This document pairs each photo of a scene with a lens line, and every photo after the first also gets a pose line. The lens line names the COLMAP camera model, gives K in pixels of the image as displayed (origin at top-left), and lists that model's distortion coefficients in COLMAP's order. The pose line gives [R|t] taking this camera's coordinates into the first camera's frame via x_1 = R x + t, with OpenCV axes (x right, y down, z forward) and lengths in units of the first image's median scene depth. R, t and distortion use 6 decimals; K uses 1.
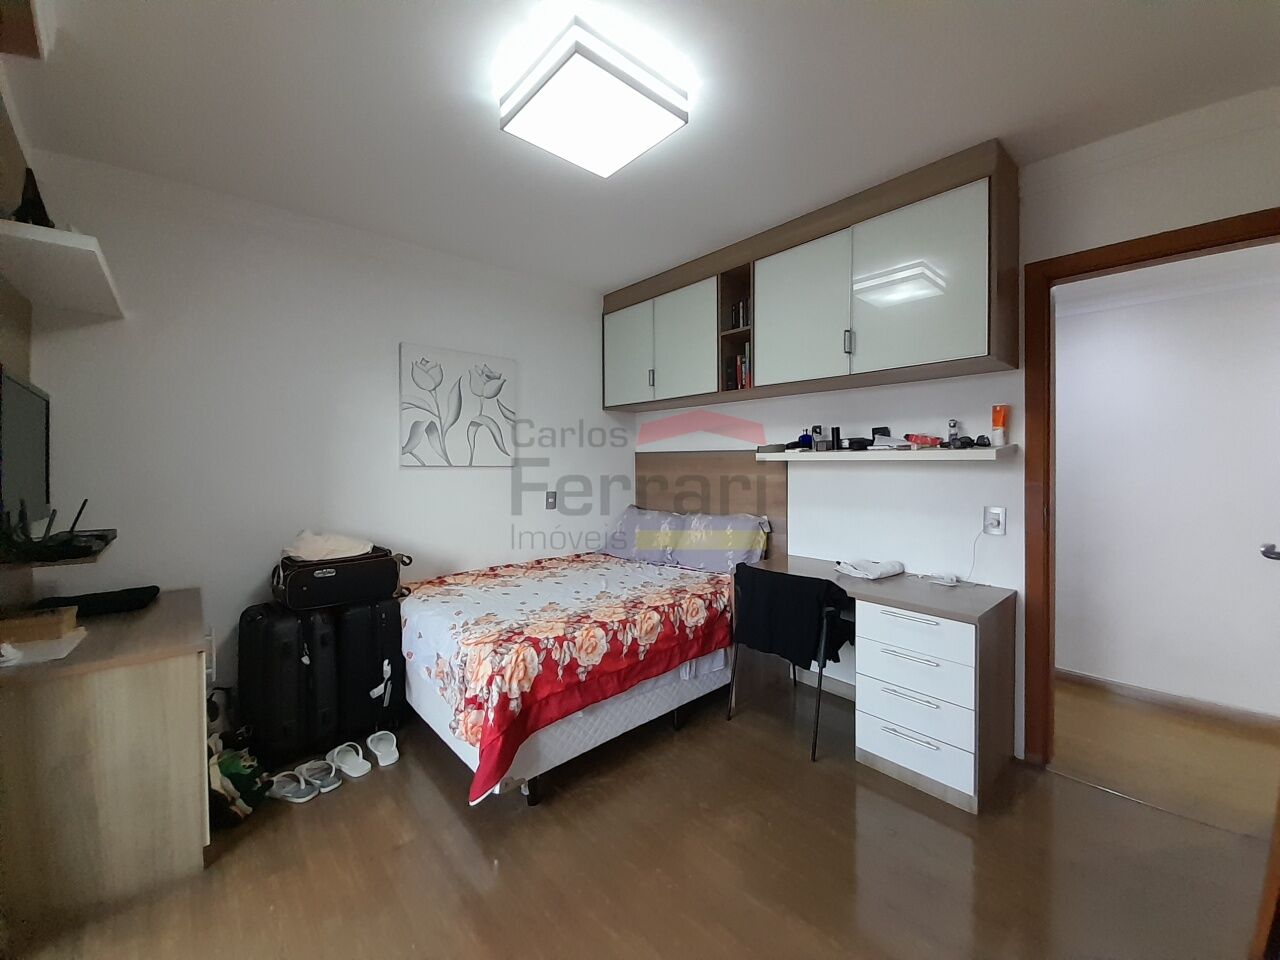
lens RADIAL K [[504.2, 0, 651.1], [0, 504.2, 468.6], [0, 0, 1]] dist [-0.000343, -0.006038]
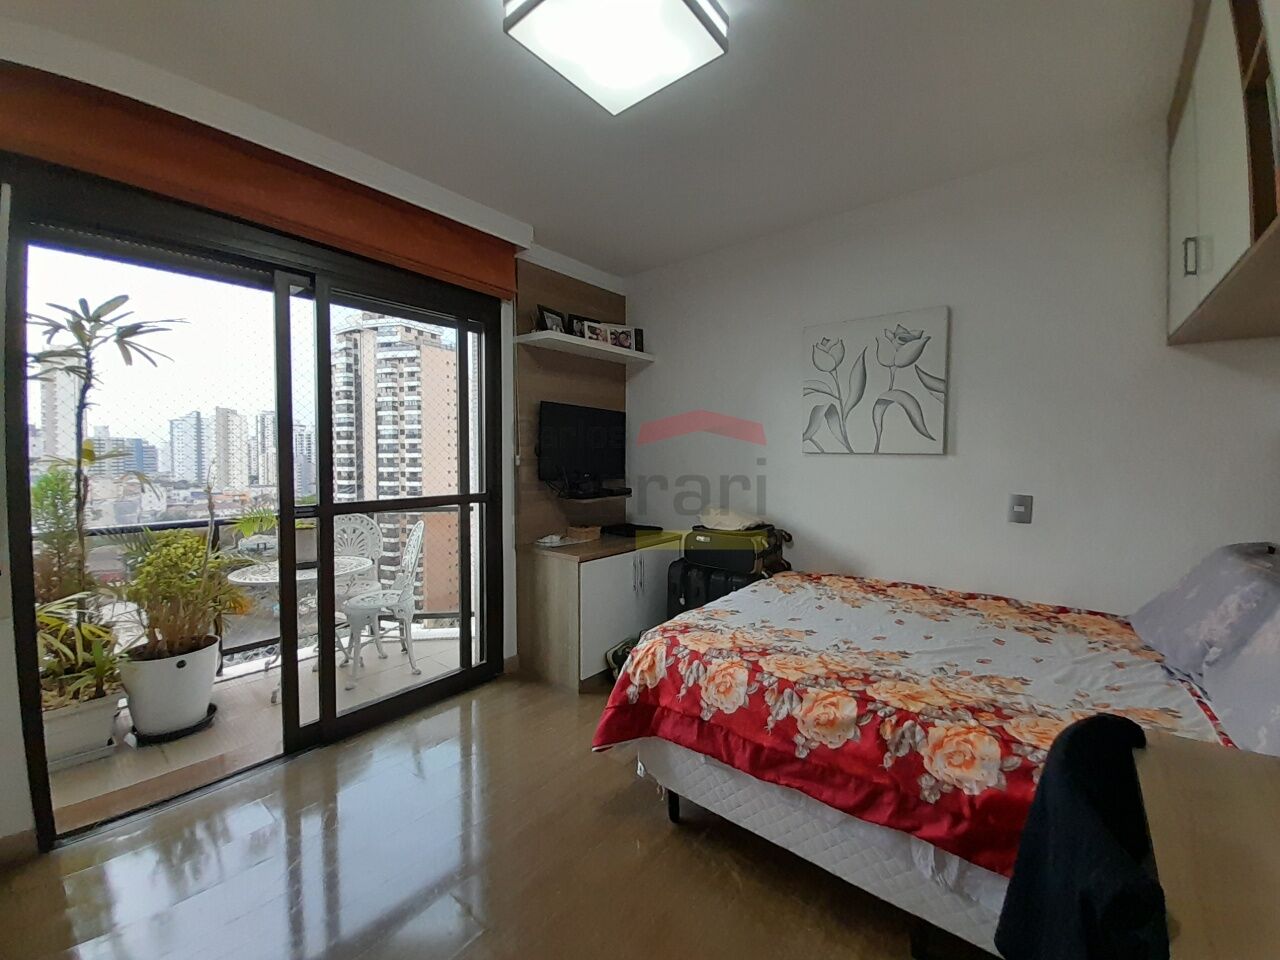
lens RADIAL K [[504.2, 0, 659.3], [0, 504.2, 466.4], [0, 0, 1]] dist [-0.000343, -0.006038]
pose [[0.147027, 0.023836, -0.988845, 0.555989], [-0.016918, 0.999624, 0.021581, 0.006453], [0.988988, 0.013557, 0.147375, 0.715439]]
